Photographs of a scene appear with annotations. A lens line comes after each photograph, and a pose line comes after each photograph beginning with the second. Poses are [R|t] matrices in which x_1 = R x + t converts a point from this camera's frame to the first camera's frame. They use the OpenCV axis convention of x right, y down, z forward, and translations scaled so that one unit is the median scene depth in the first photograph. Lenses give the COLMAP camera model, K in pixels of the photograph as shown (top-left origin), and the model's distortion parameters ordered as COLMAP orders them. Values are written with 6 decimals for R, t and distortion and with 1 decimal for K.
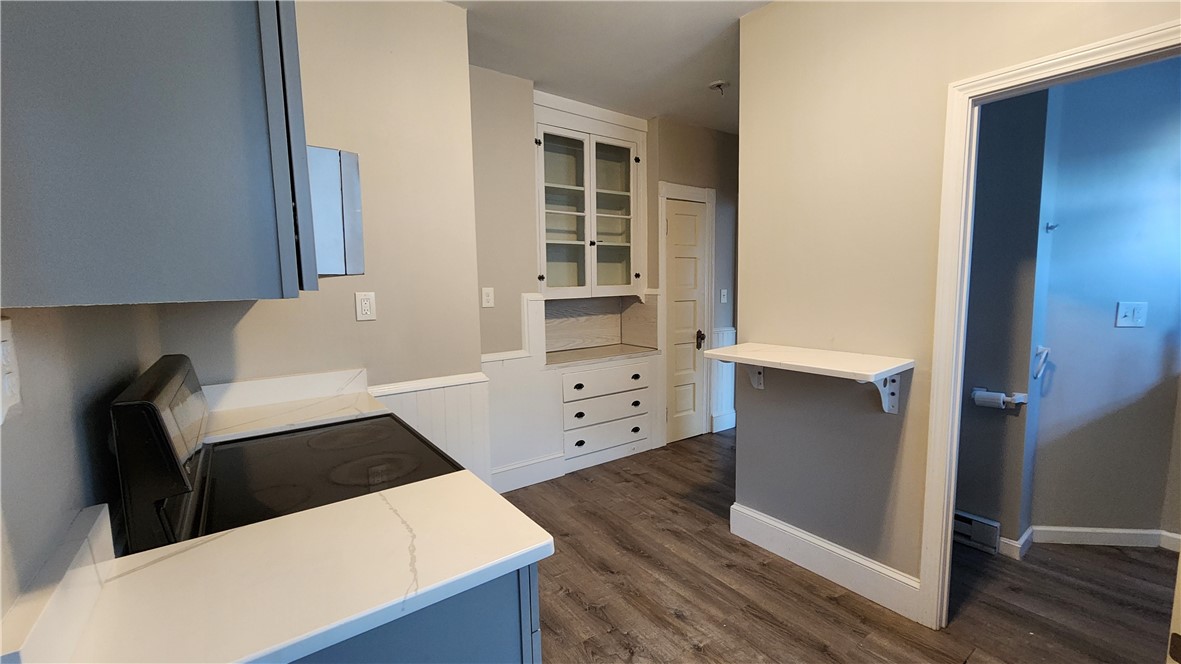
lens RADIAL K [[482.8, 0, 591.2], [0, 482.8, 335.9], [0, 0, 1]] dist [-0.000612, -0.000202]
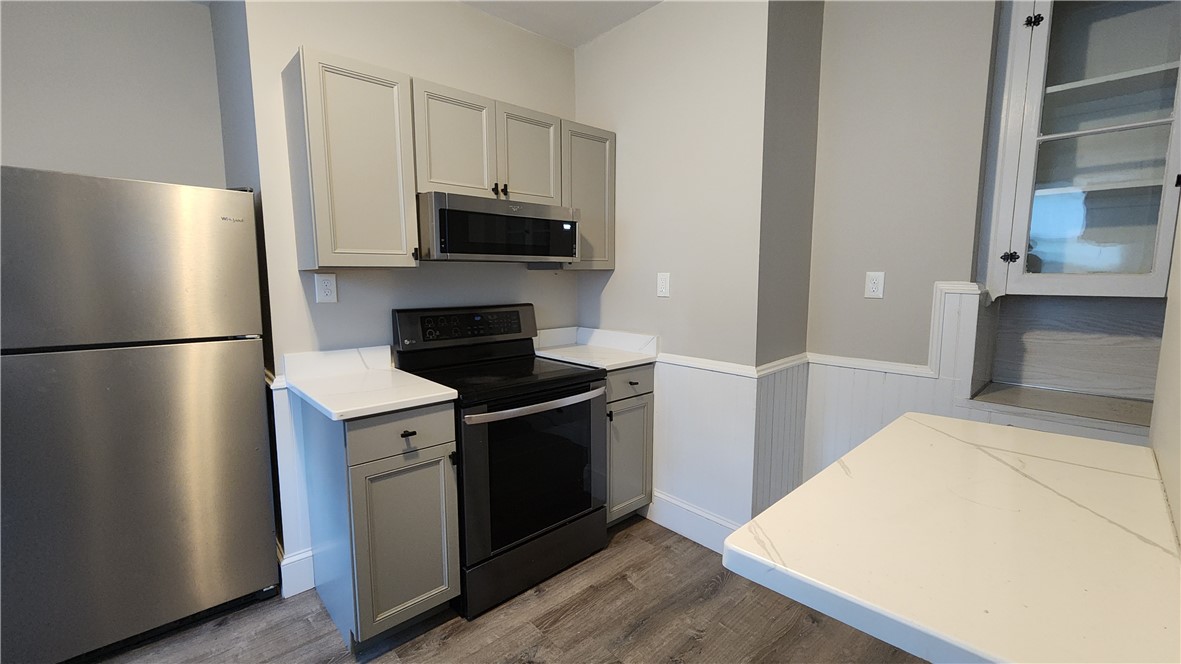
lens RADIAL K [[482.8, 0, 591.0], [0, 482.8, 328.8], [0, 0, 1]] dist [-0.000612, -0.000202]
pose [[0.116091, 0.134694, -0.984063, 0.487696], [-0.107994, 0.986600, 0.122302, -0.056714], [0.987350, 0.092075, 0.129081, 0.474606]]
